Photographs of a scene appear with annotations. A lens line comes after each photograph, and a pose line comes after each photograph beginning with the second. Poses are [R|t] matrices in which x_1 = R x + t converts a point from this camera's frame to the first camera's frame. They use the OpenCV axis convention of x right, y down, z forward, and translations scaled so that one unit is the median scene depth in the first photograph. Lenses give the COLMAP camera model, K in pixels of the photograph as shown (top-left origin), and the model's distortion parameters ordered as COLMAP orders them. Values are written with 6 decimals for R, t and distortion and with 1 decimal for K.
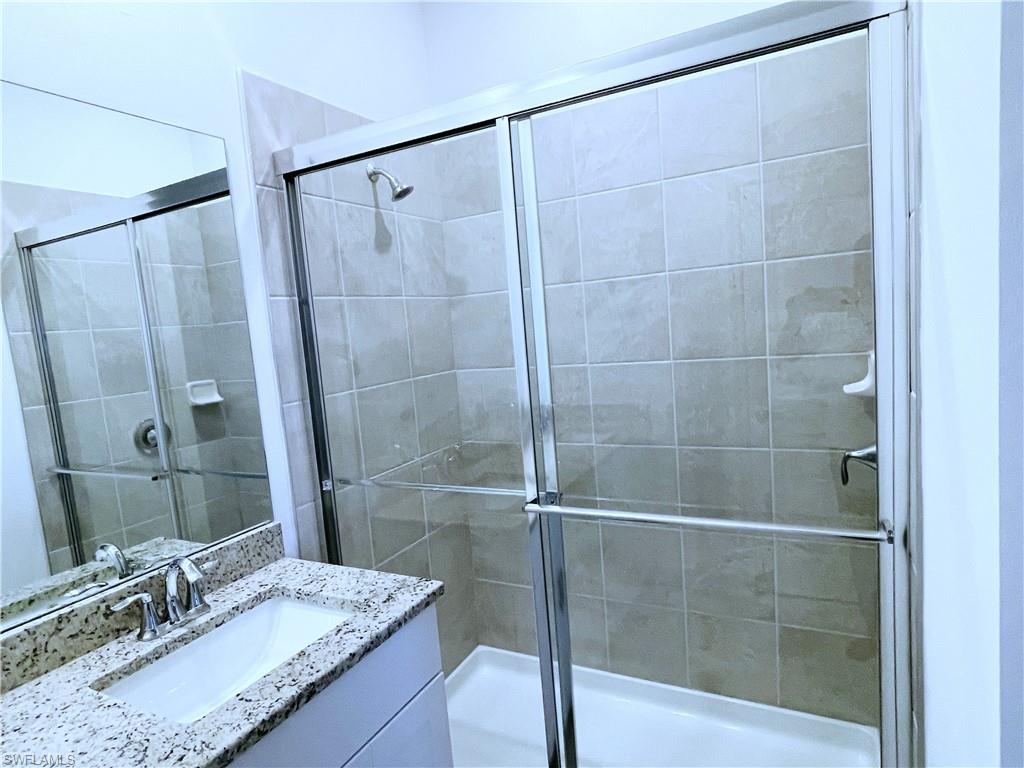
lens RADIAL K [[598.6, 0, 512.0], [0, 598.6, 384.0], [0, 0, 1]] dist [0.000993, 0.000156]
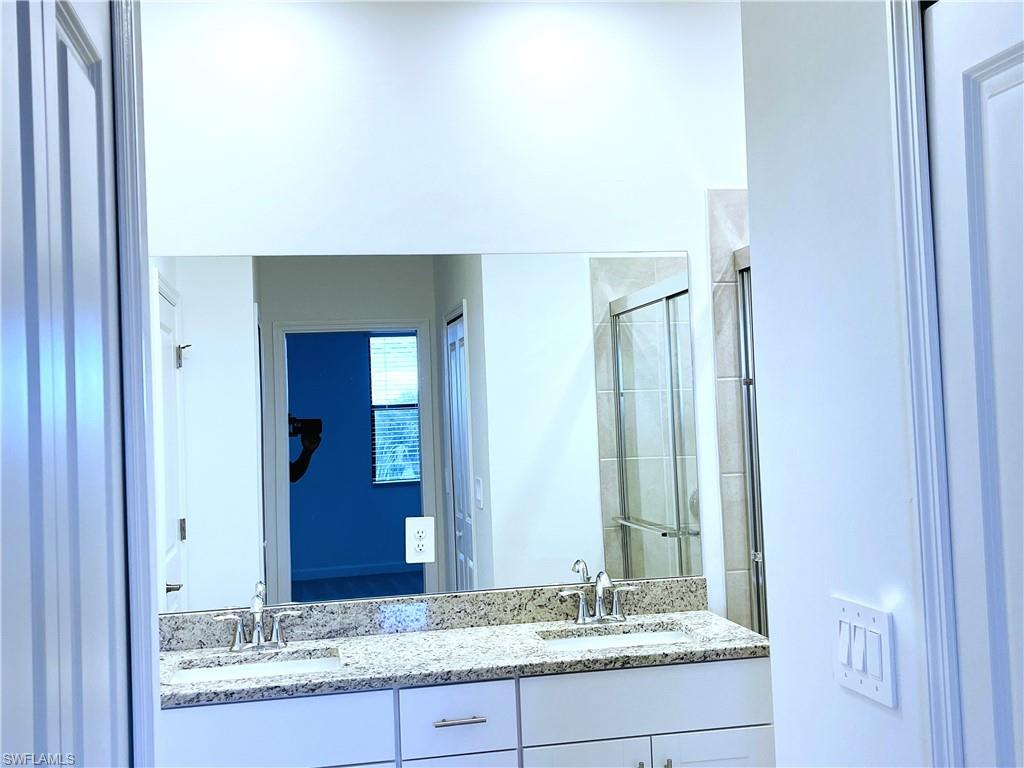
lens RADIAL K [[1116.9, 0, 512.0], [0, 1116.9, 384.0], [0, 0, 1]] dist [-0.001068, 0.000972]
pose [[0.624326, 0.039591, -0.780160, 0.990374], [-0.095867, 0.995049, -0.026222, -0.041189], [0.775259, 0.091162, 0.625031, -0.617499]]
